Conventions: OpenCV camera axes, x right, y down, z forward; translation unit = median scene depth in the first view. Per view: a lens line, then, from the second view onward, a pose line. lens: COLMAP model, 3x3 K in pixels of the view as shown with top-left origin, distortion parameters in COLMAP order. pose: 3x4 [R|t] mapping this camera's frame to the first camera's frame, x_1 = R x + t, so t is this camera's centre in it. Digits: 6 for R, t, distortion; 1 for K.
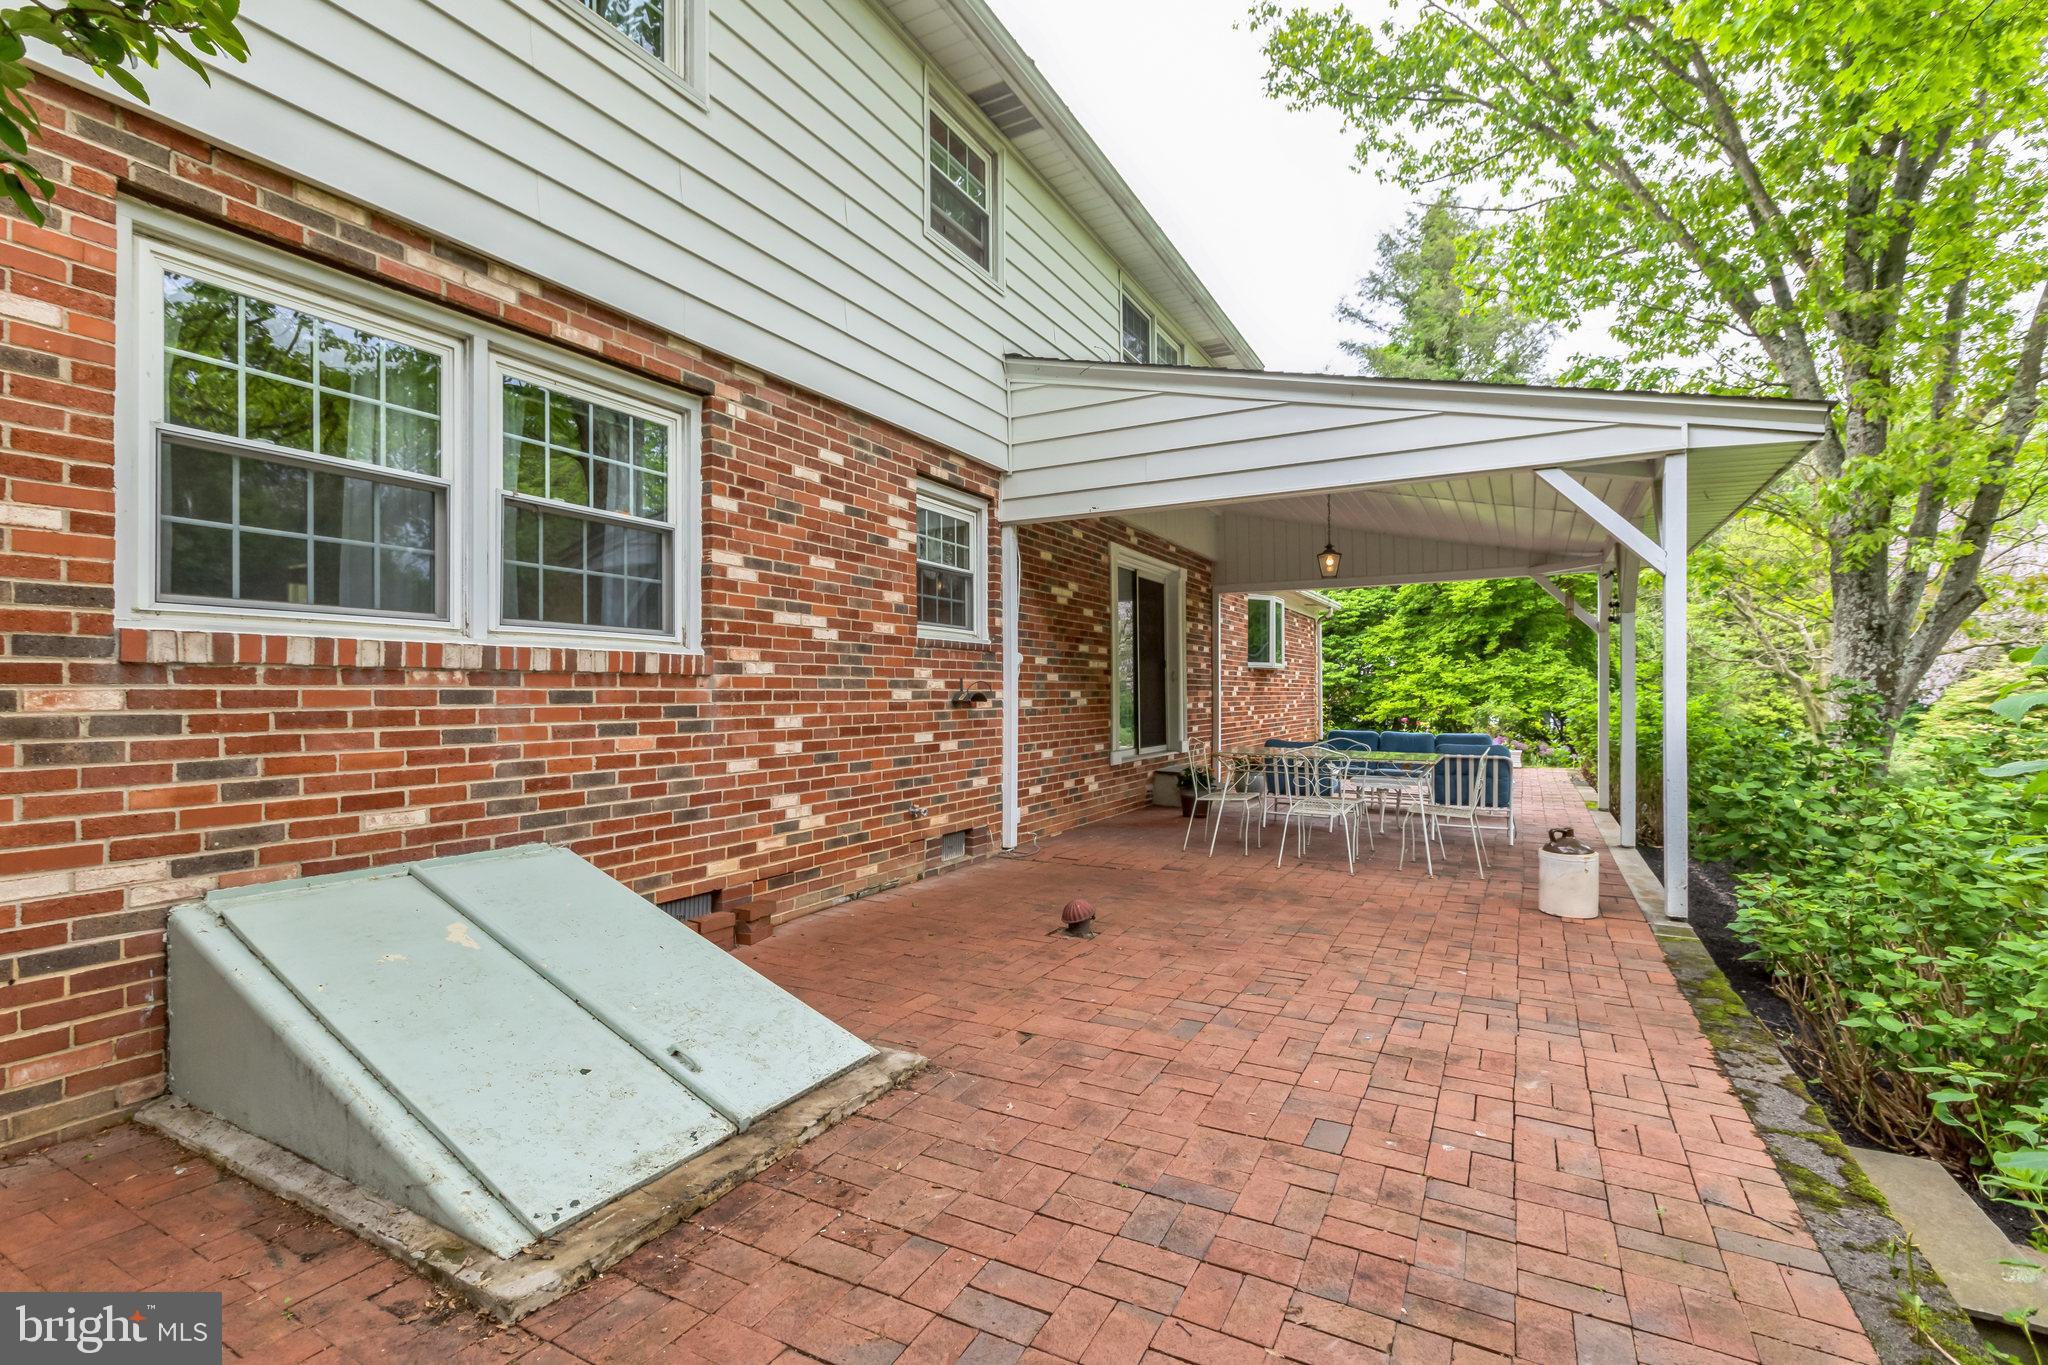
lens RADIAL K [[932.6, 0, 1024.0], [0, 932.6, 682.5], [0, 0, 1]] dist [-0.001037, -0.000208]
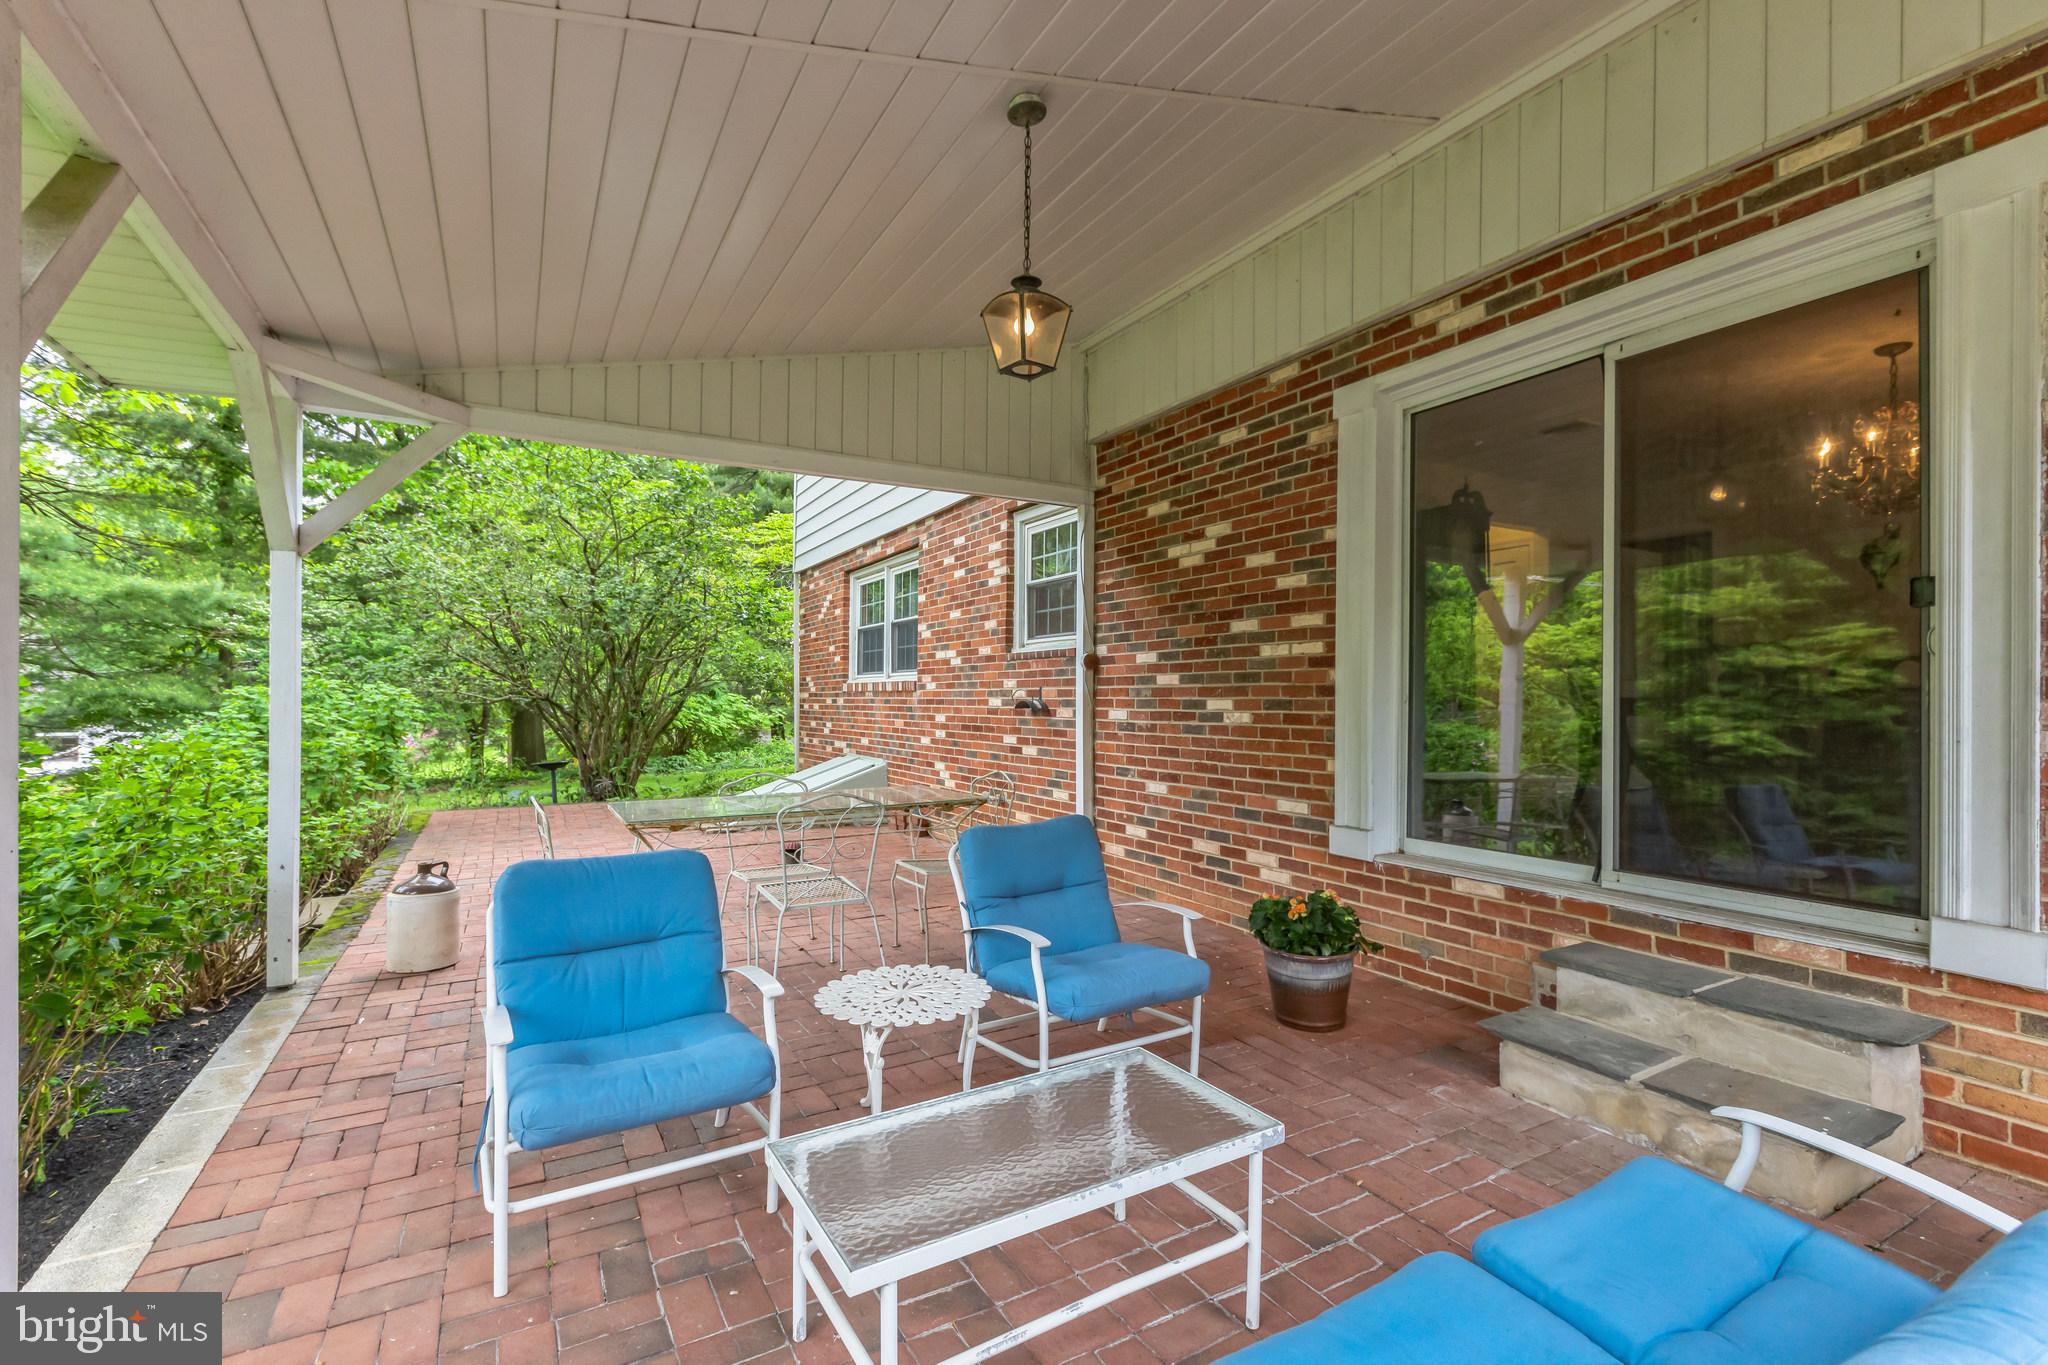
lens RADIAL K [[912.8, 0, 1024.0], [0, 912.8, 682.5], [0, 0, 1]] dist [-0.000740, -0.000108]
pose [[-0.529944, -0.016888, -0.847864, 0.880063], [0.005504, 0.999712, -0.023353, 0.015735], [0.848015, -0.017042, -0.529699, 1.688629]]
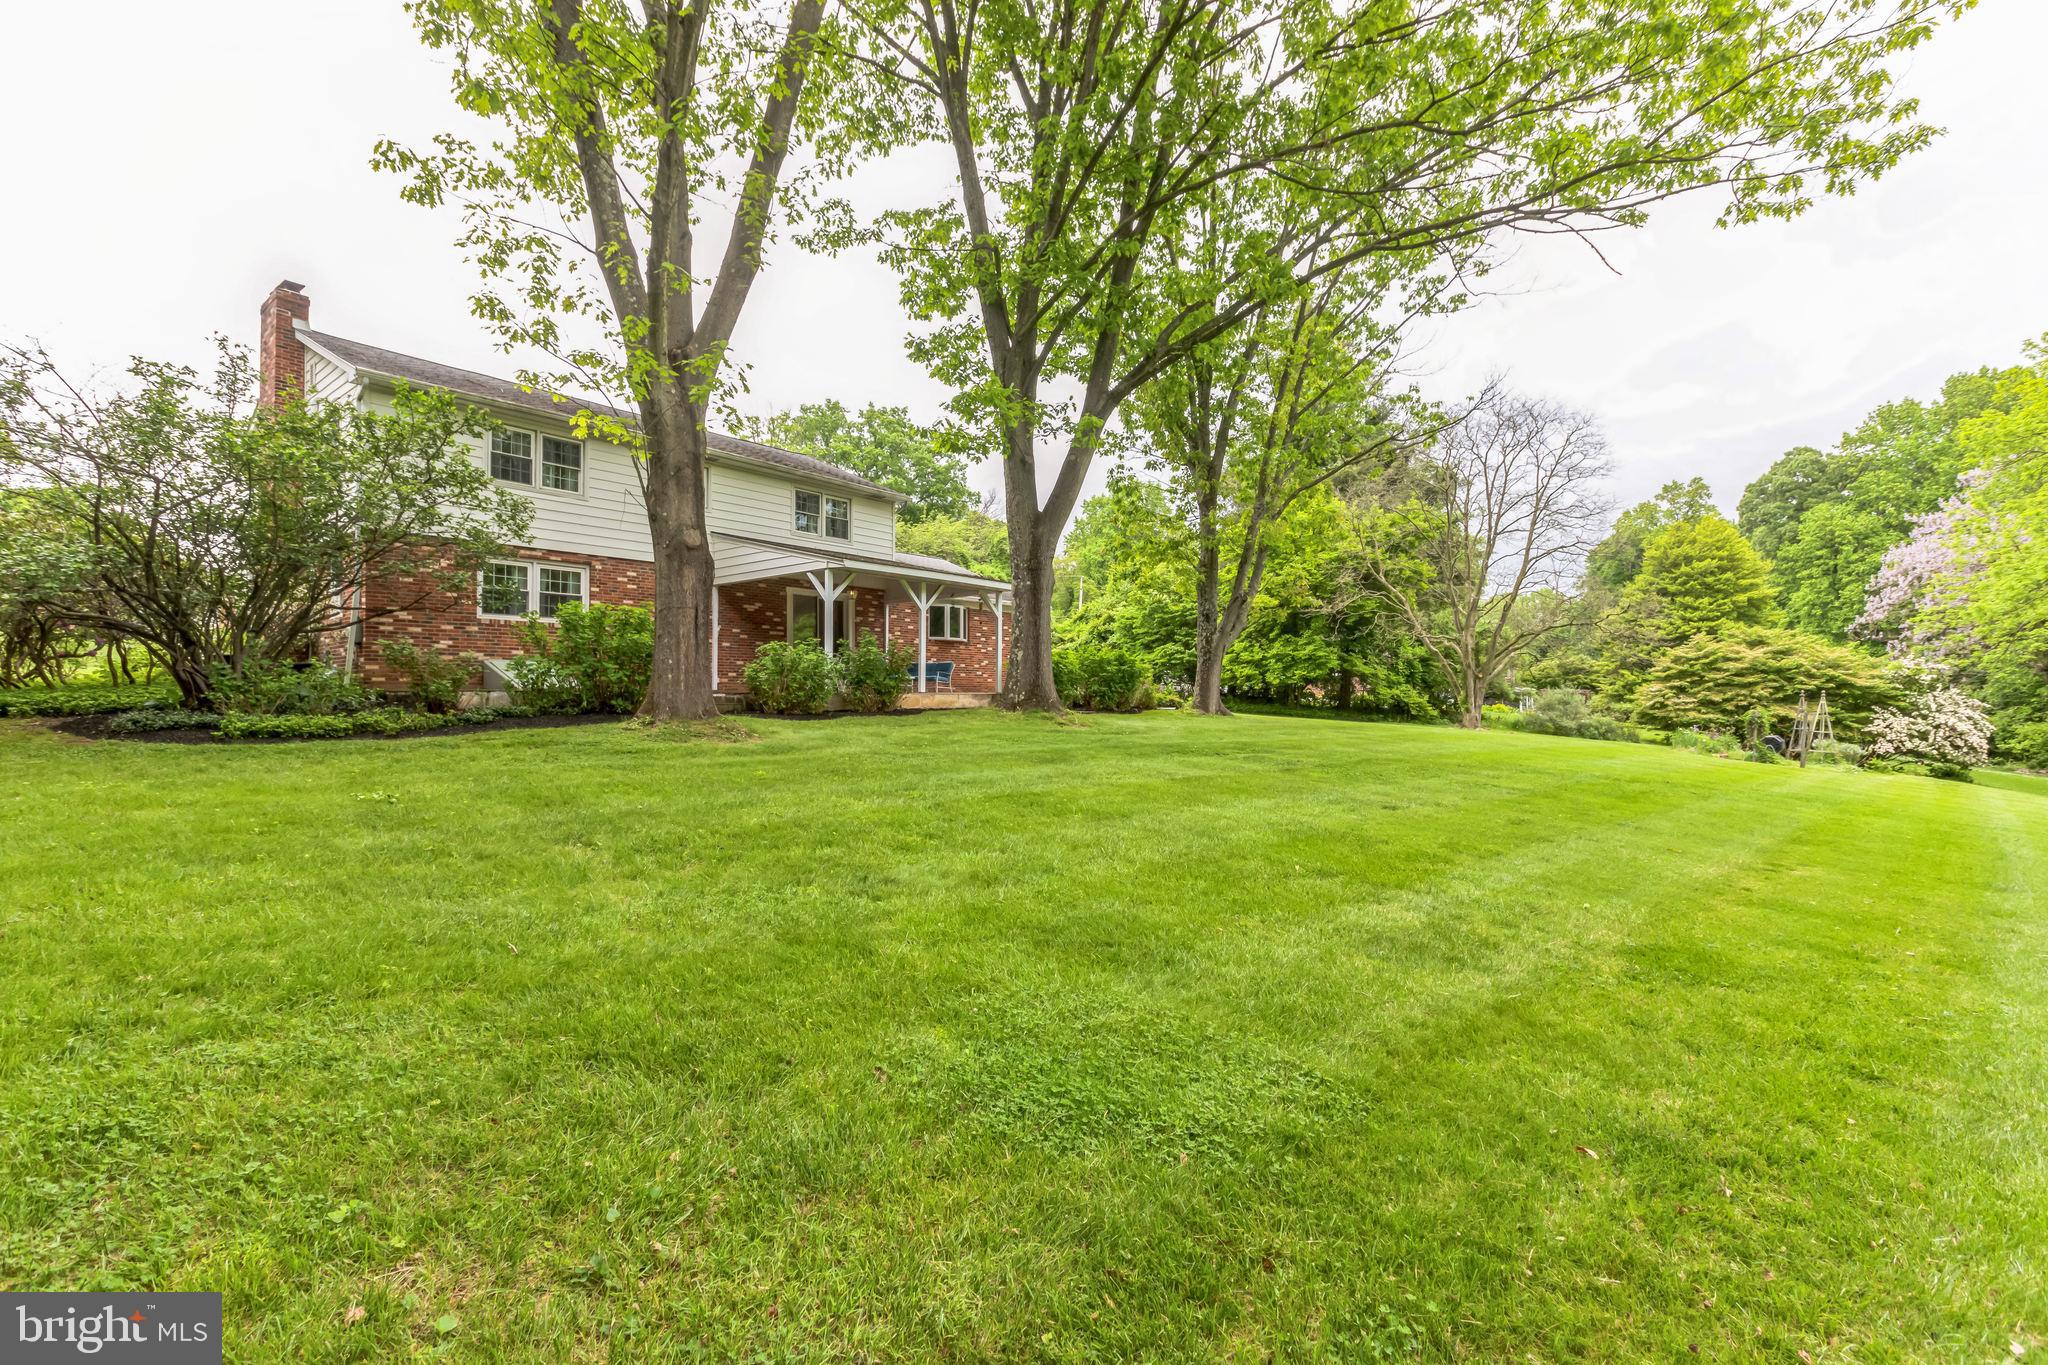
lens RADIAL K [[912.8, 0, 1024.0], [0, 912.8, 682.5], [0, 0, 1]] dist [-0.000740, -0.000108]
pose [[0.983460, -0.002114, -0.181111, 1.855677], [0.001445, 0.999992, -0.003823, 0.197957], [0.181118, 0.003498, 0.983455, -2.152885]]
